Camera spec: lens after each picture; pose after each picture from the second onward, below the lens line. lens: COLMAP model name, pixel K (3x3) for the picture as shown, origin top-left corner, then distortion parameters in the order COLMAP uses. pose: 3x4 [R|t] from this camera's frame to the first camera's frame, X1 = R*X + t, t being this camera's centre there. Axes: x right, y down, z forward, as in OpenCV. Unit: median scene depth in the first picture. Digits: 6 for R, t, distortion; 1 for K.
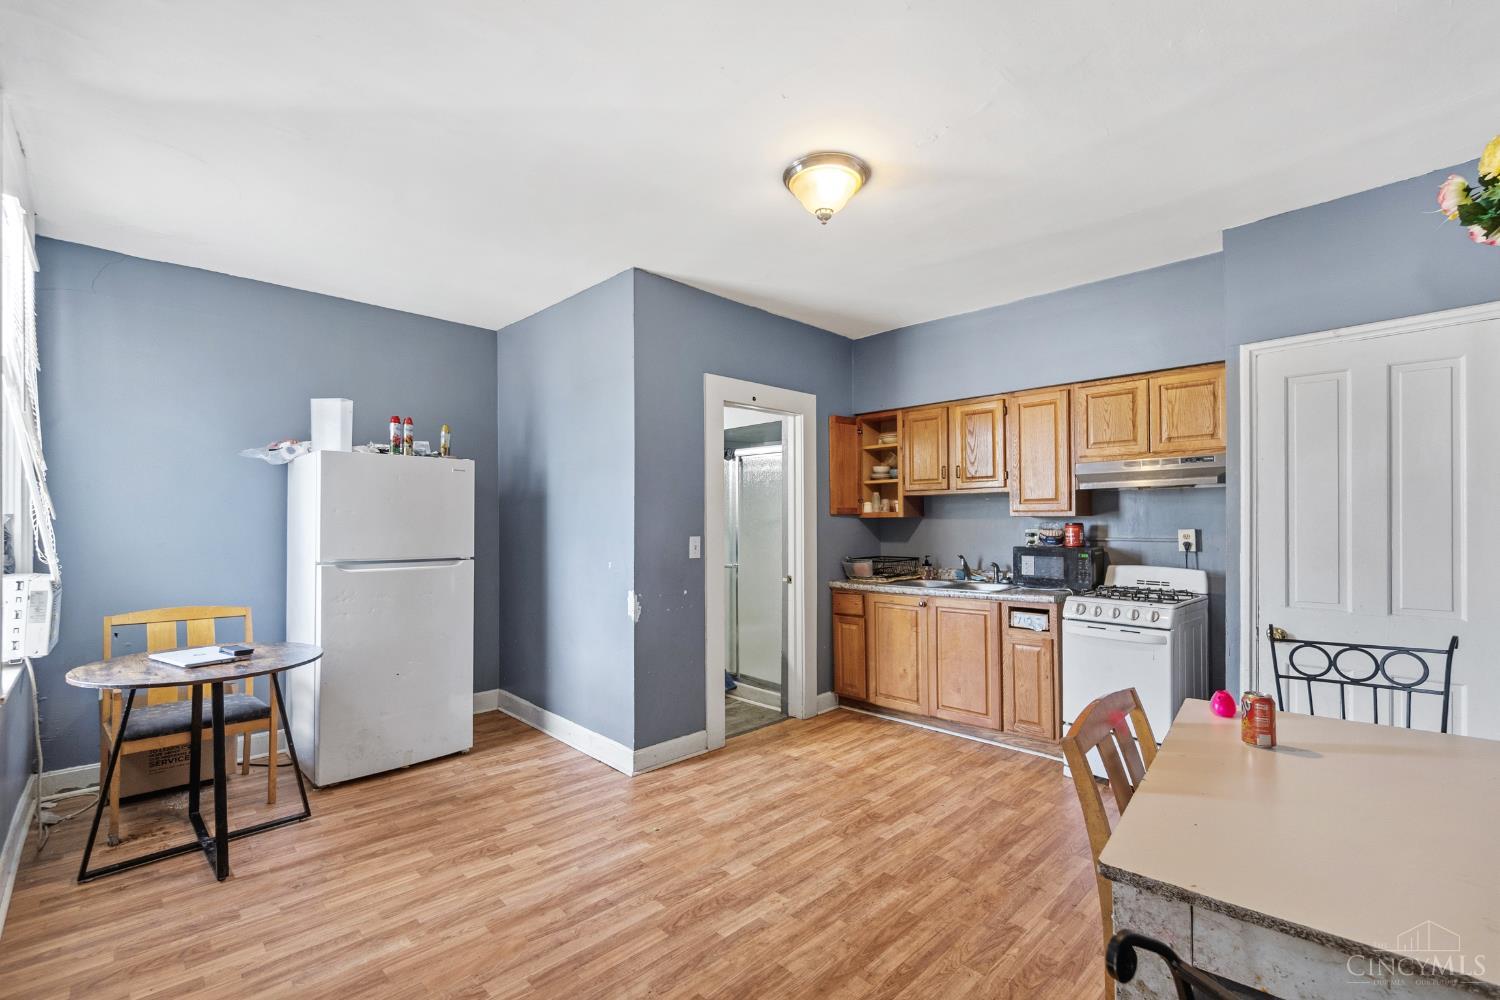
lens RADIAL K [[648.0, 0, 730.5], [0, 648.0, 520.6], [0, 0, 1]] dist [-0.000154, 0.000041]
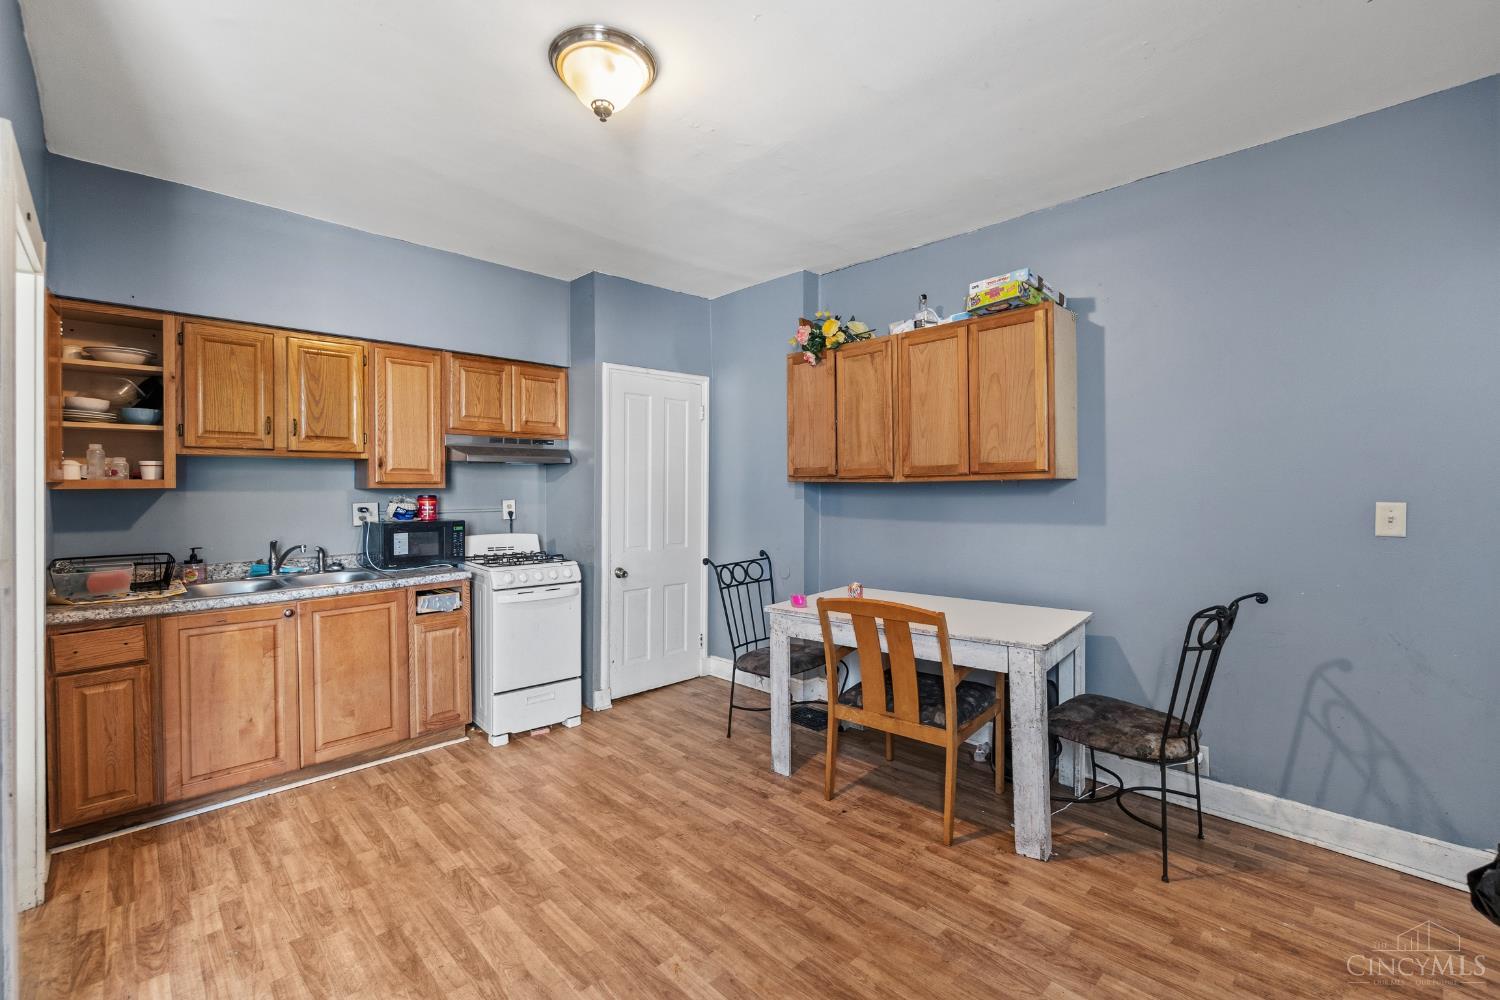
lens RADIAL K [[648.0, 0, 748.9], [0, 648.0, 494.0], [0, 0, 1]] dist [-0.000154, 0.000041]
pose [[-0.013407, -0.002797, 0.999906, -0.459501], [0.003972, 0.999988, 0.002851, 0.000796], [-0.999902, 0.004009, -0.013395, 0.579449]]
